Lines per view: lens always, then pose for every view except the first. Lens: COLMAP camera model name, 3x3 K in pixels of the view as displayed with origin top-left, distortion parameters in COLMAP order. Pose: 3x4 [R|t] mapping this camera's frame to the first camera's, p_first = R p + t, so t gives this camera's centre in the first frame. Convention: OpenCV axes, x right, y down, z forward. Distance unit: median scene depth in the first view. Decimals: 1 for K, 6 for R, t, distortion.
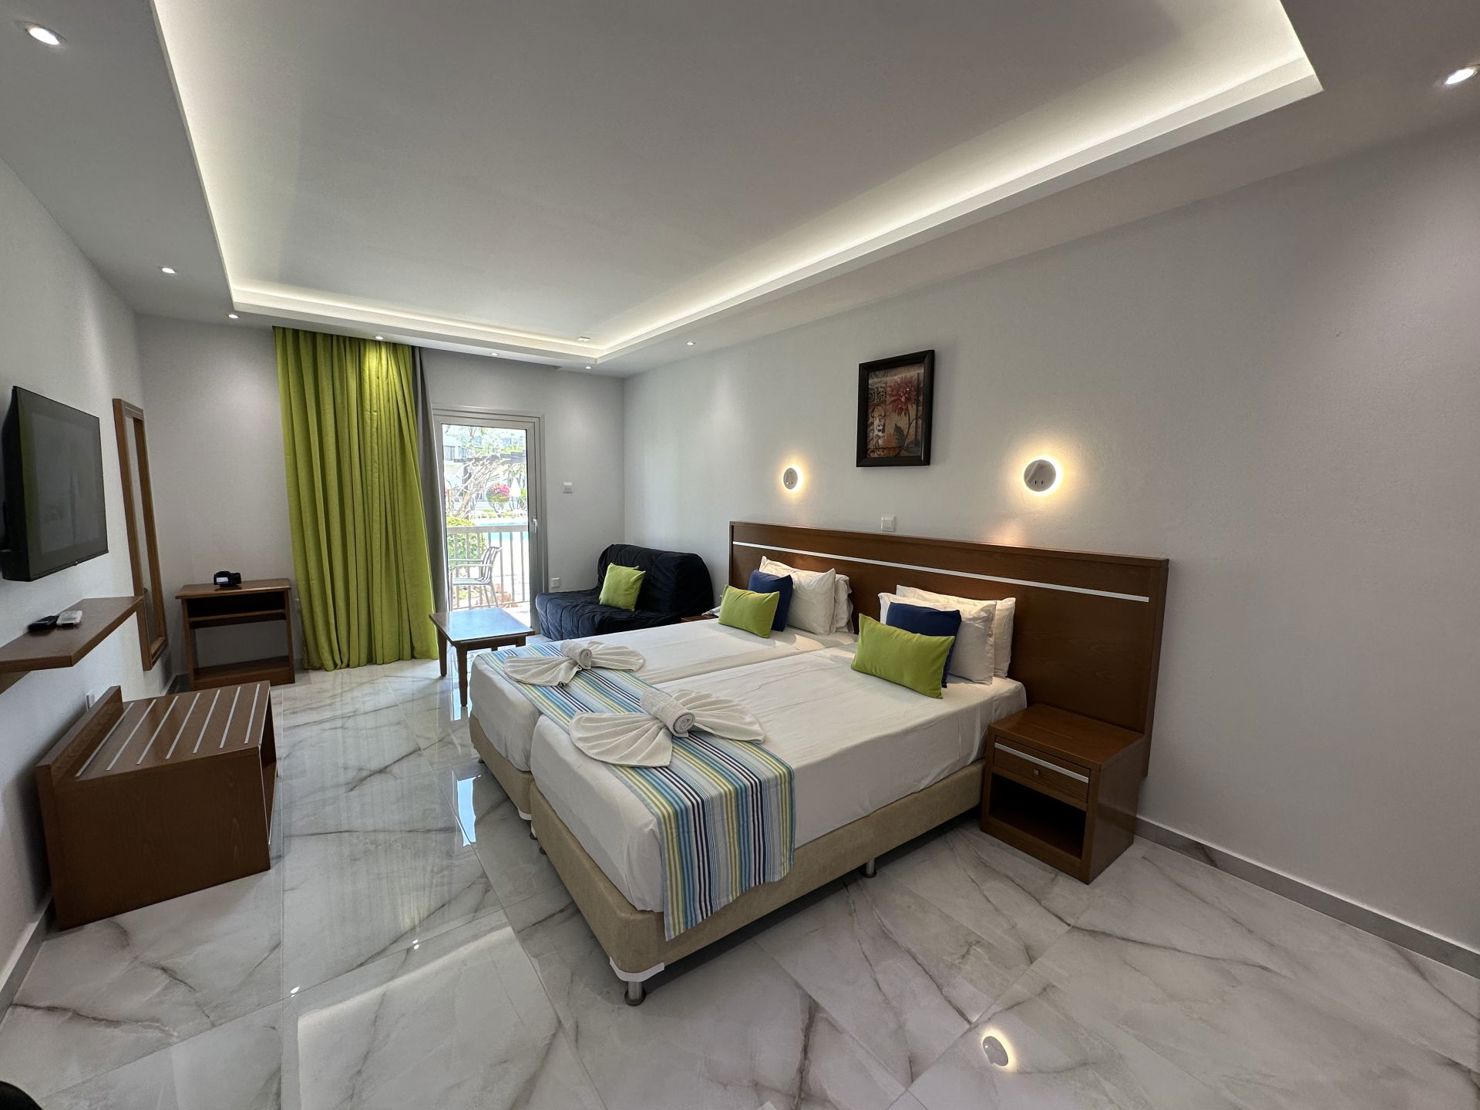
lens RADIAL K [[585.6, 0, 737.7], [0, 585.6, 557.9], [0, 0, 1]] dist [0.000265, -0.000118]
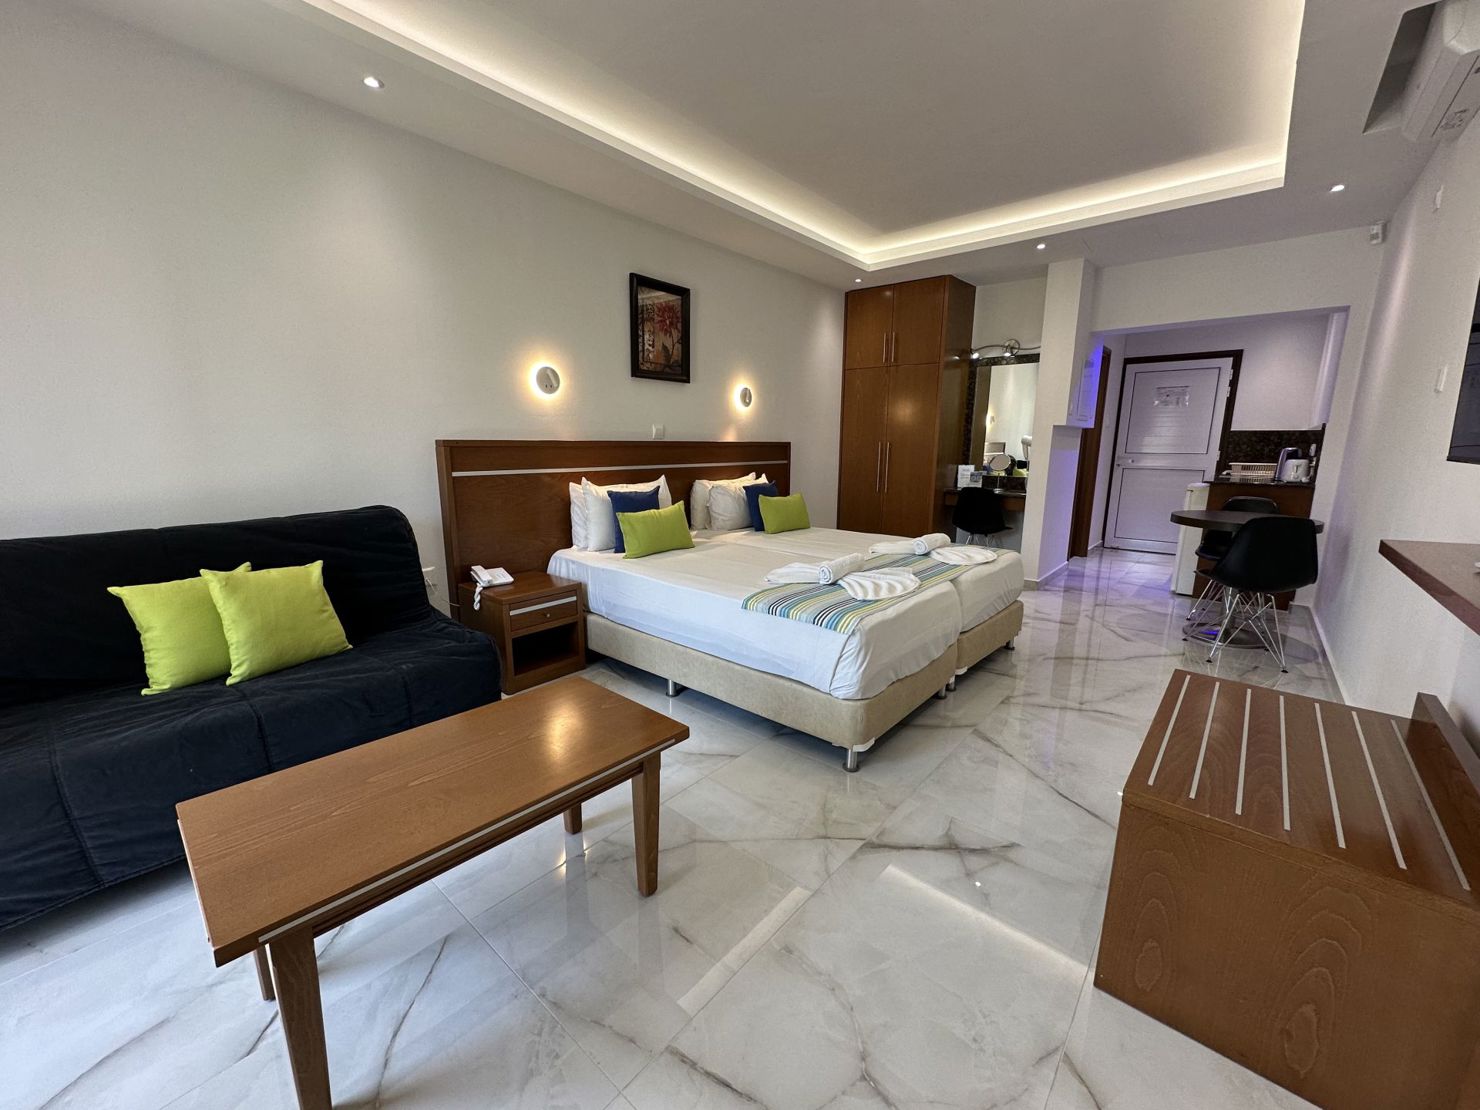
lens RADIAL K [[585.6, 0, 737.7], [0, 585.6, 557.9], [0, 0, 1]] dist [0.000265, -0.000118]
pose [[-0.203598, -0.201985, 0.957993, -0.928490], [0.105595, 0.968250, 0.226589, -0.063704], [-0.973344, 0.147292, -0.175805, 1.102207]]
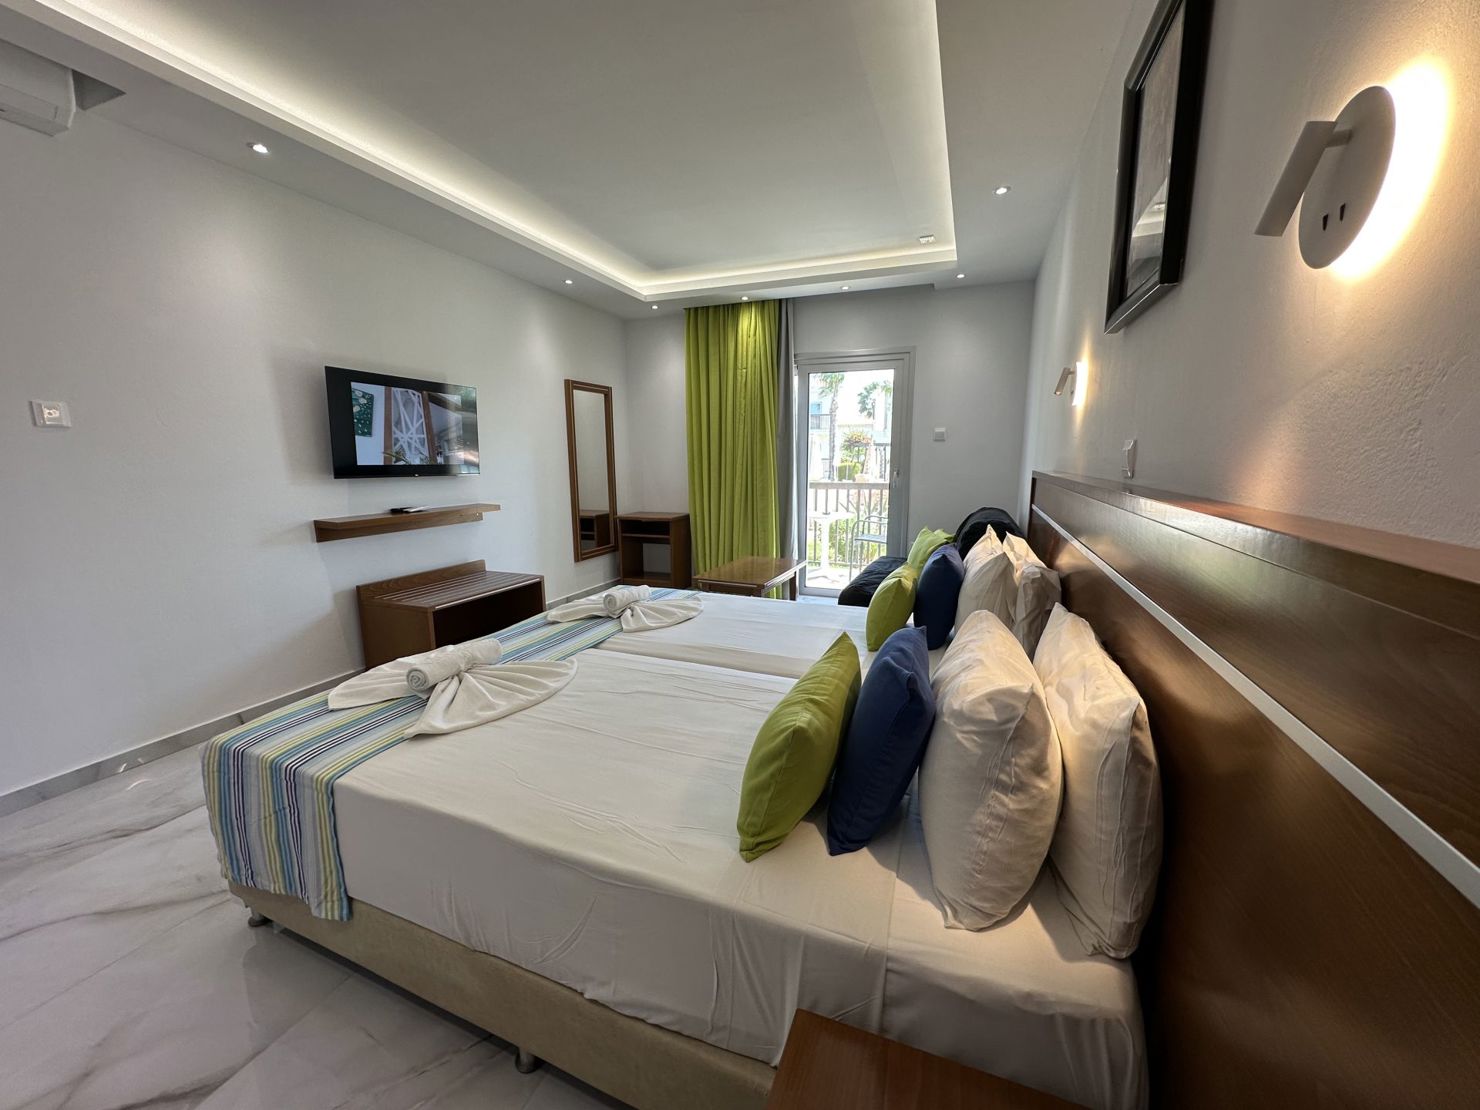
lens RADIAL K [[585.6, 0, 737.7], [0, 585.6, 557.9], [0, 0, 1]] dist [0.000265, -0.000118]
pose [[0.519813, 0.132978, -0.843867, 0.477564], [-0.092925, 0.990751, 0.098884, -0.005225], [0.849211, 0.027015, 0.527362, 0.560418]]
